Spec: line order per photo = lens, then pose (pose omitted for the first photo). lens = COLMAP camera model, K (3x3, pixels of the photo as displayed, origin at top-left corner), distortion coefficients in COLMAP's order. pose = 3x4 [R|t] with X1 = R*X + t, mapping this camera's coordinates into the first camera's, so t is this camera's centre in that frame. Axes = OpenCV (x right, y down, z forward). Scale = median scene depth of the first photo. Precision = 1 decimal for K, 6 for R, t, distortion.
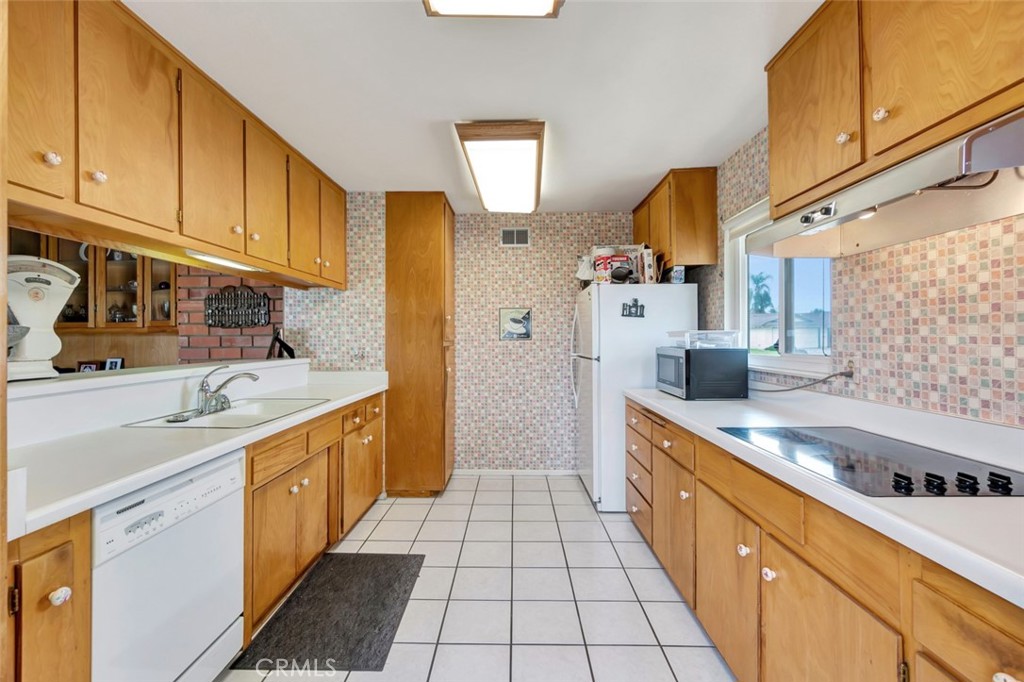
lens RADIAL K [[443.0, 0, 502.7], [0, 443.0, 337.1], [0, 0, 1]] dist [-0.007892, 0.000892]
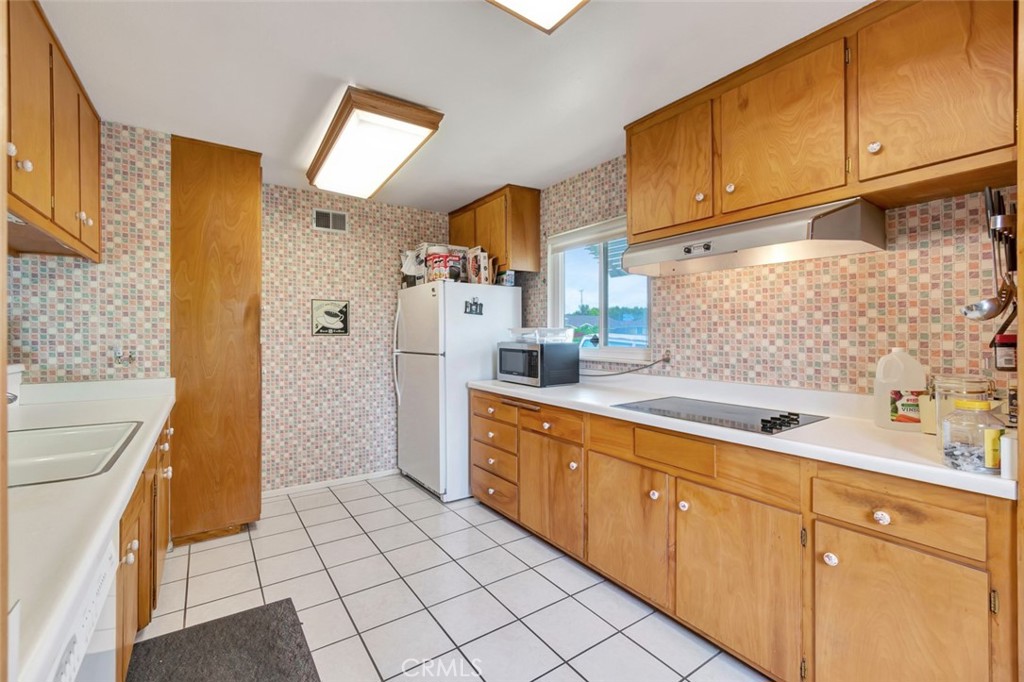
lens RADIAL K [[439.3, 0, 511.4], [0, 439.3, 334.7], [0, 0, 1]] dist [-0.014694, 0.000261]
pose [[0.807306, 0.002244, 0.590128, -0.439066], [-0.004499, 0.999987, 0.002352, 0.001760], [-0.590115, -0.004554, 0.807306, 0.149766]]
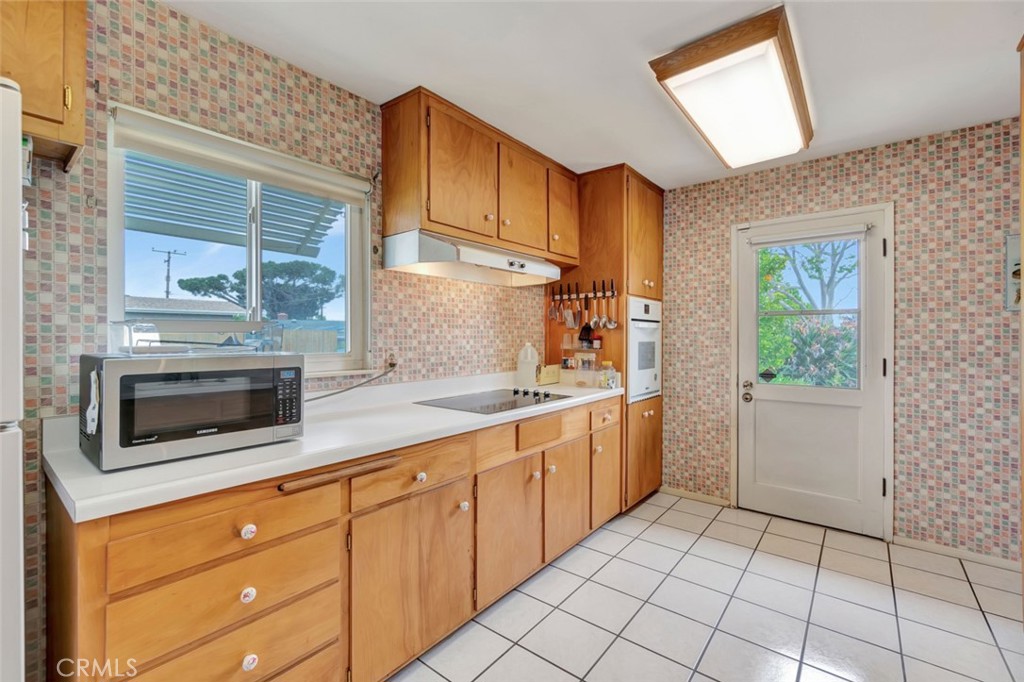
lens RADIAL K [[443.0, 0, 502.7], [0, 443.0, 337.1], [0, 0, 1]] dist [-0.007892, 0.000892]
pose [[-0.786998, 0.007161, 0.616914, -0.231545], [0.005050, 0.999974, -0.005165, 0.013230], [-0.616935, -0.000949, -0.787014, 1.736865]]
